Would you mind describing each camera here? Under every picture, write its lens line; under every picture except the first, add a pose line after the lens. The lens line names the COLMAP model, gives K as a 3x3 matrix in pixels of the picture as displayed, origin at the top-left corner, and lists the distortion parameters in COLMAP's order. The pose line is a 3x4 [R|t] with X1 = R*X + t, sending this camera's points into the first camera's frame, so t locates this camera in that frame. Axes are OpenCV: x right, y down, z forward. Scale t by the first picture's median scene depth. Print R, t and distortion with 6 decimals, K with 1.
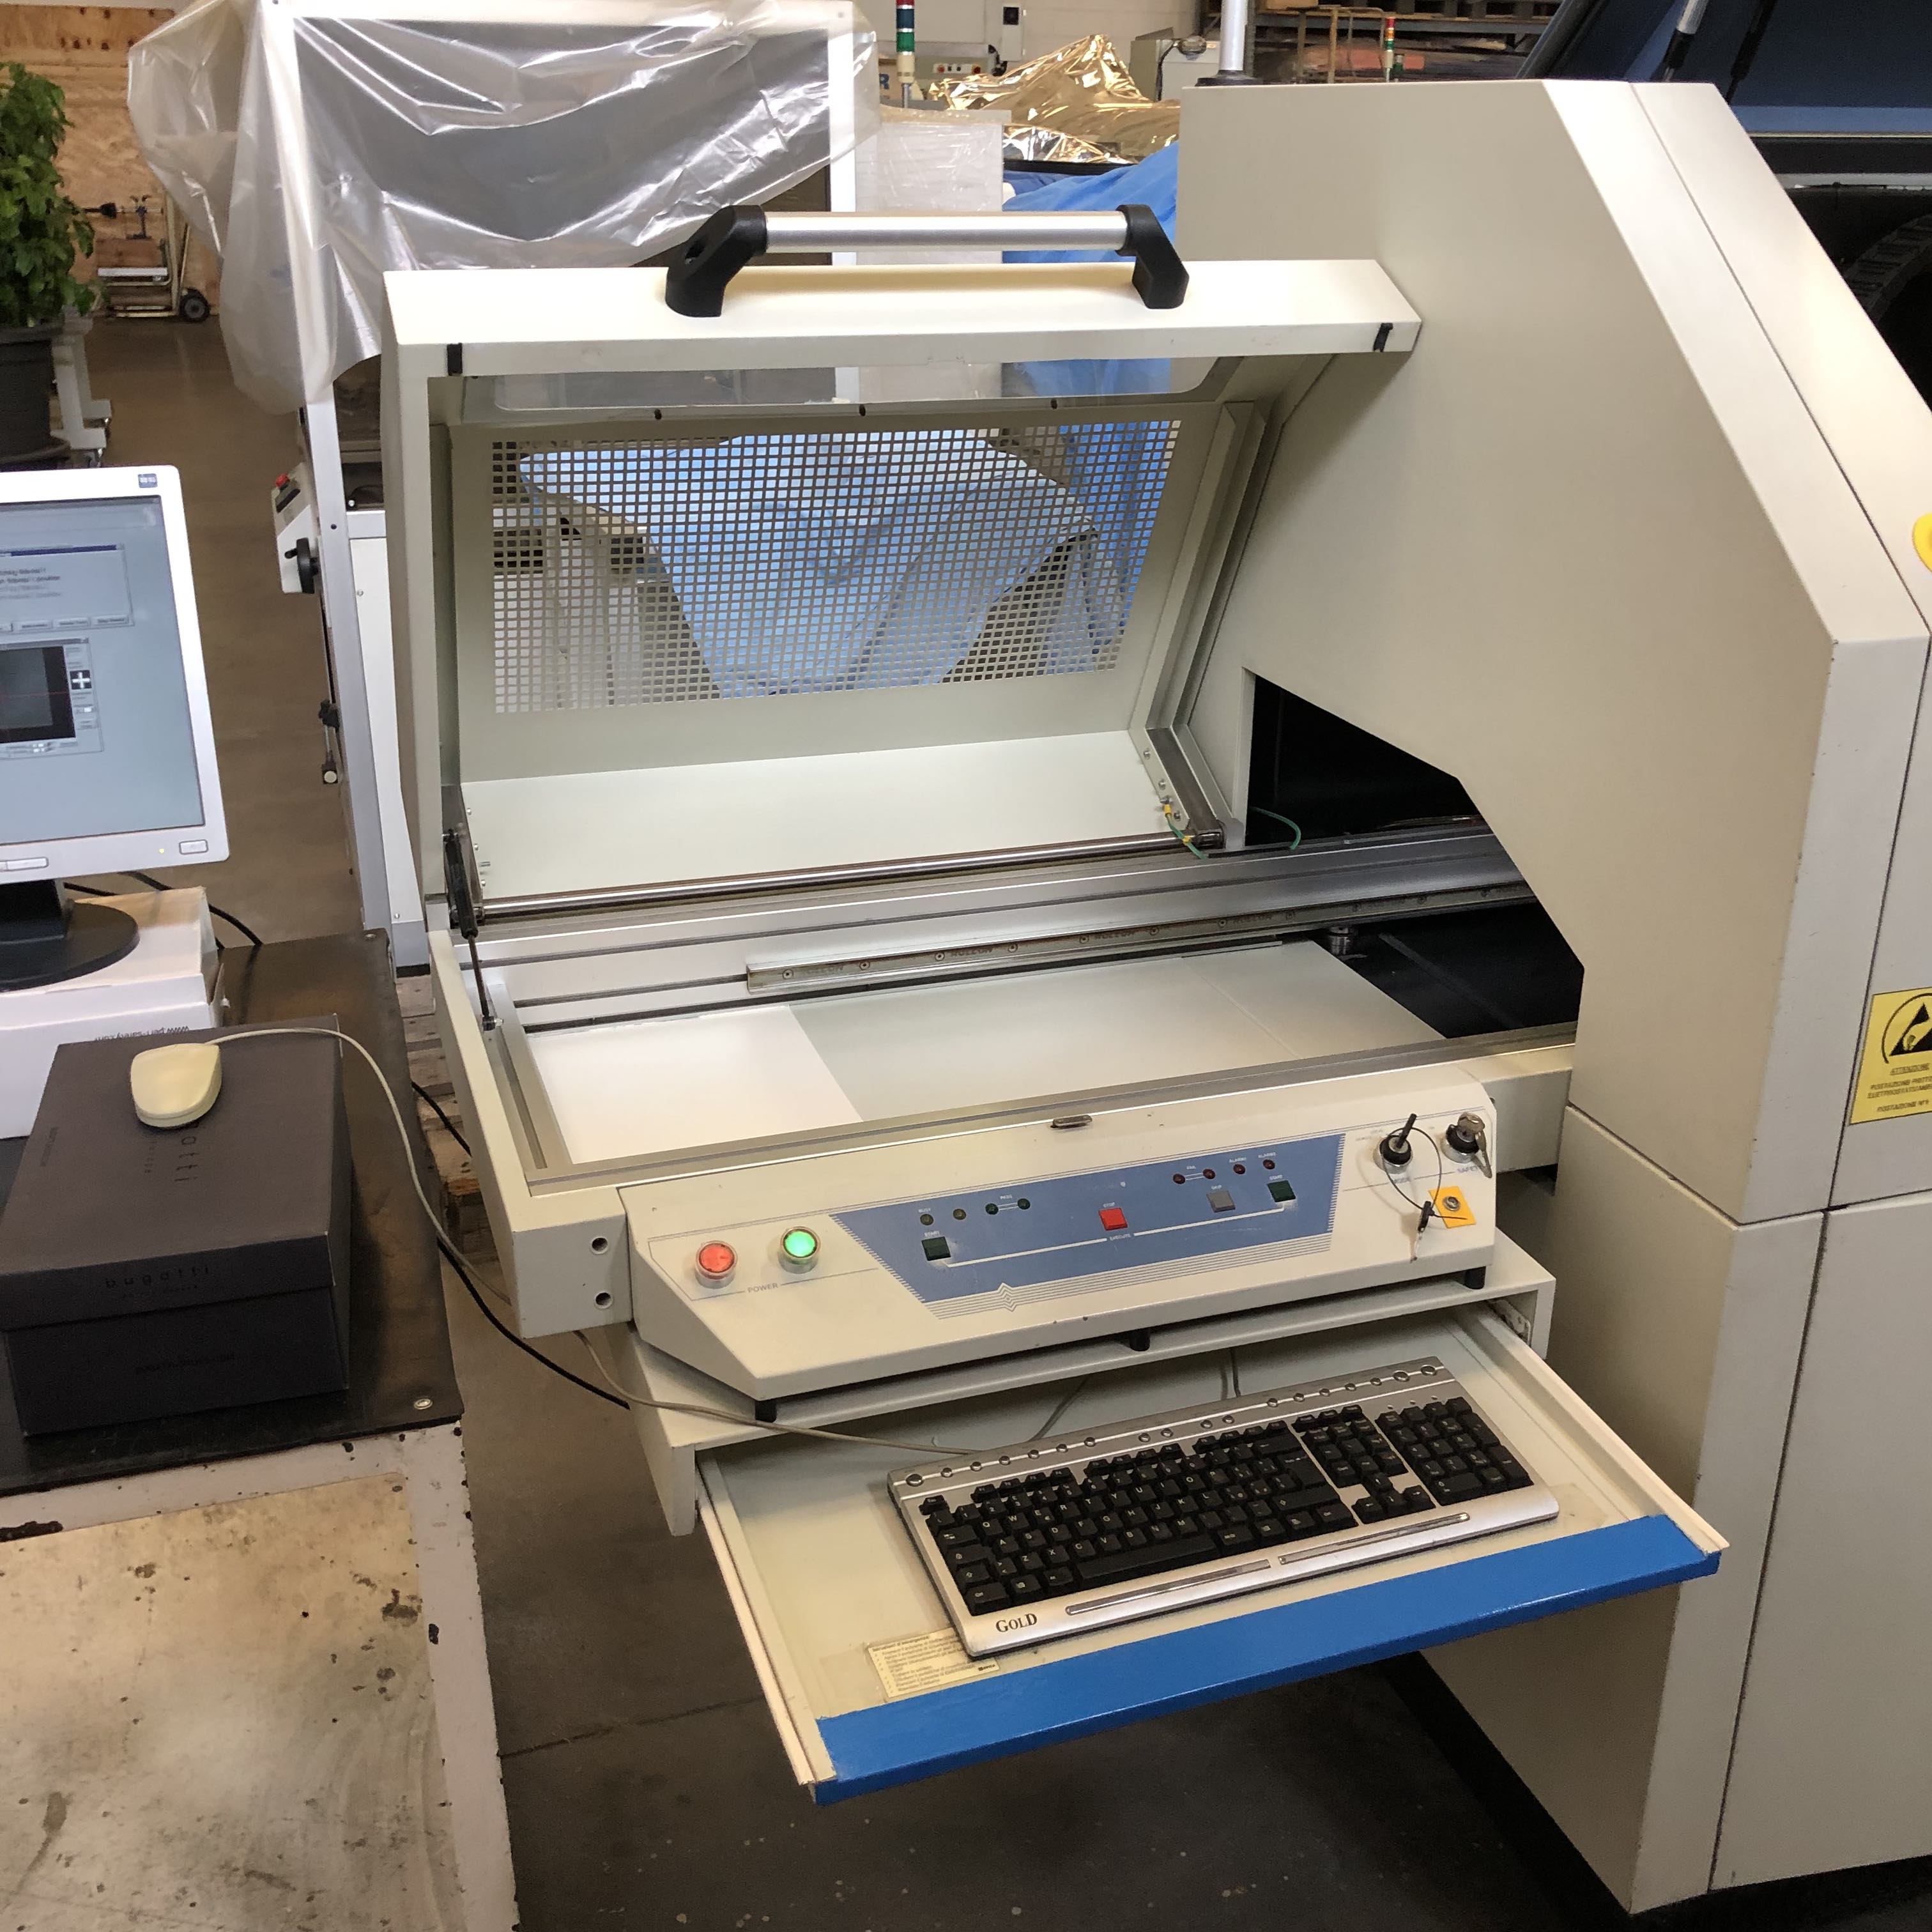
lens RADIAL K [[2132.3, 0, 997.0], [0, 2132.3, 955.4], [0, 0, 1]] dist [0.110966, -0.276982]
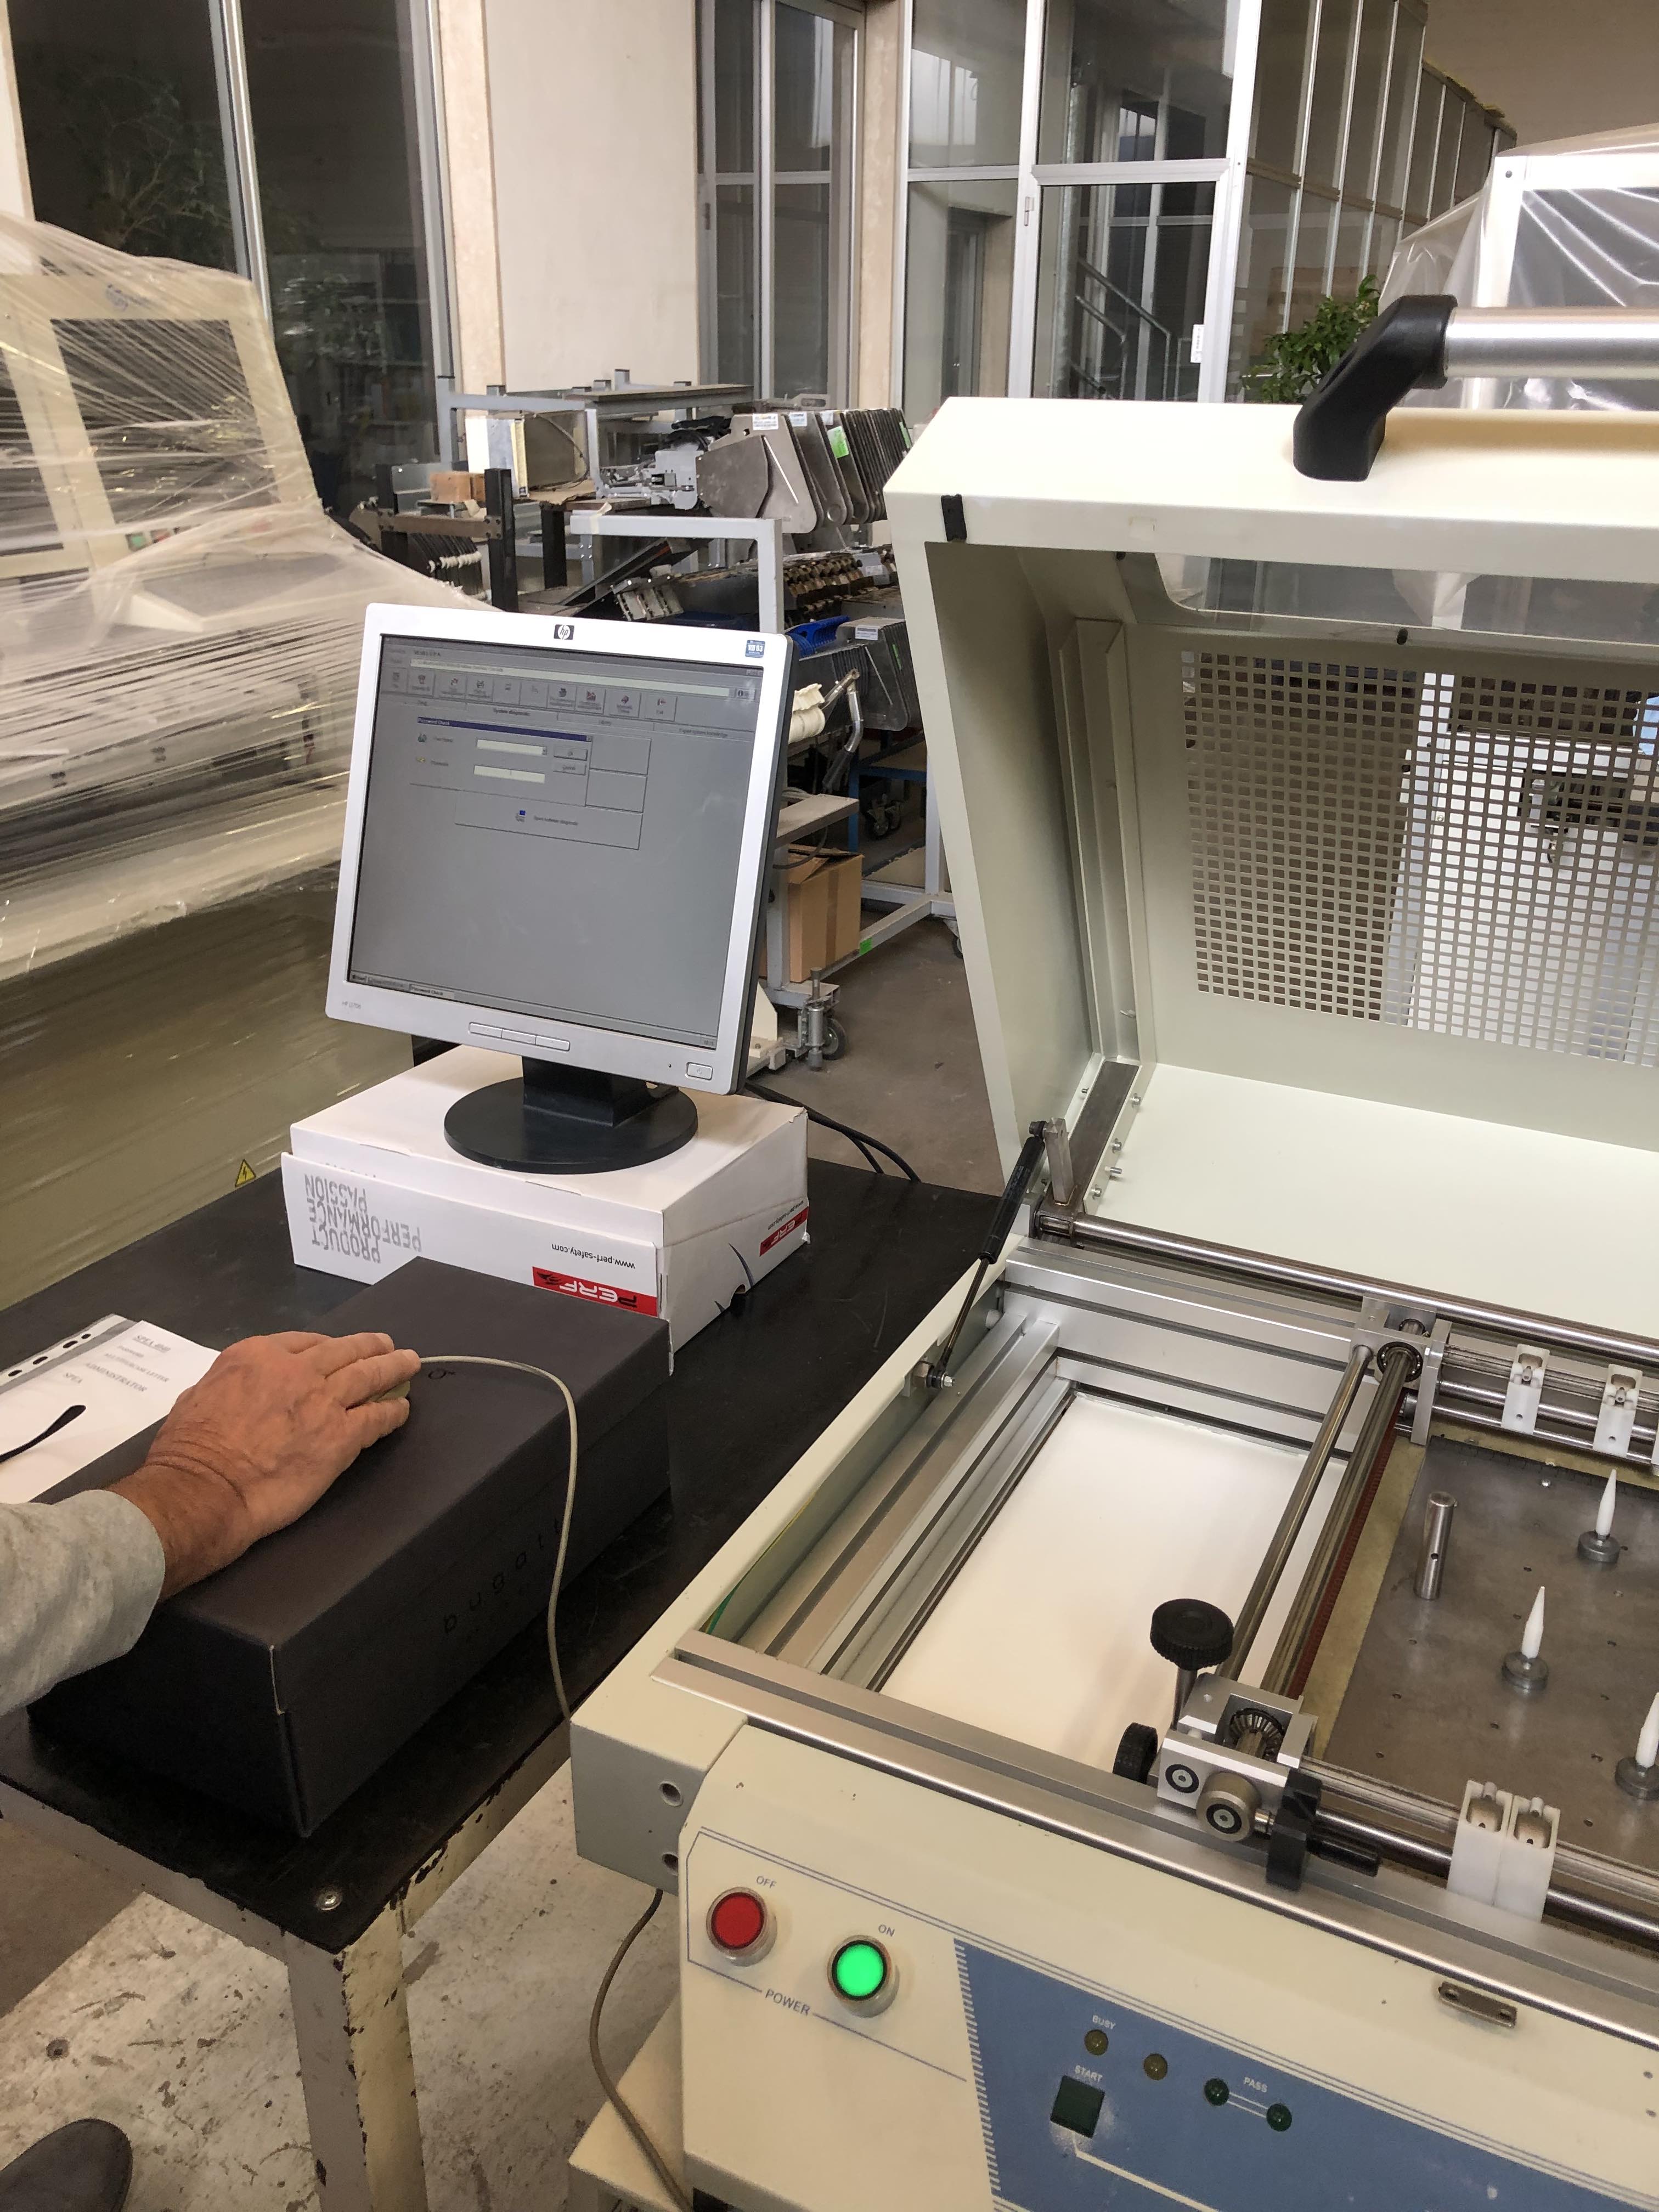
lens RADIAL K [[1824.2, 0, 801.3], [0, 1824.2, 1087.1], [0, 0, 1]] dist [0.027537, 0.004031]
pose [[0.695536, 0.266979, -0.667047, 0.162138], [-0.268241, 0.957761, 0.103637, -0.141984], [0.666540, 0.106846, 0.737772, 0.523640]]
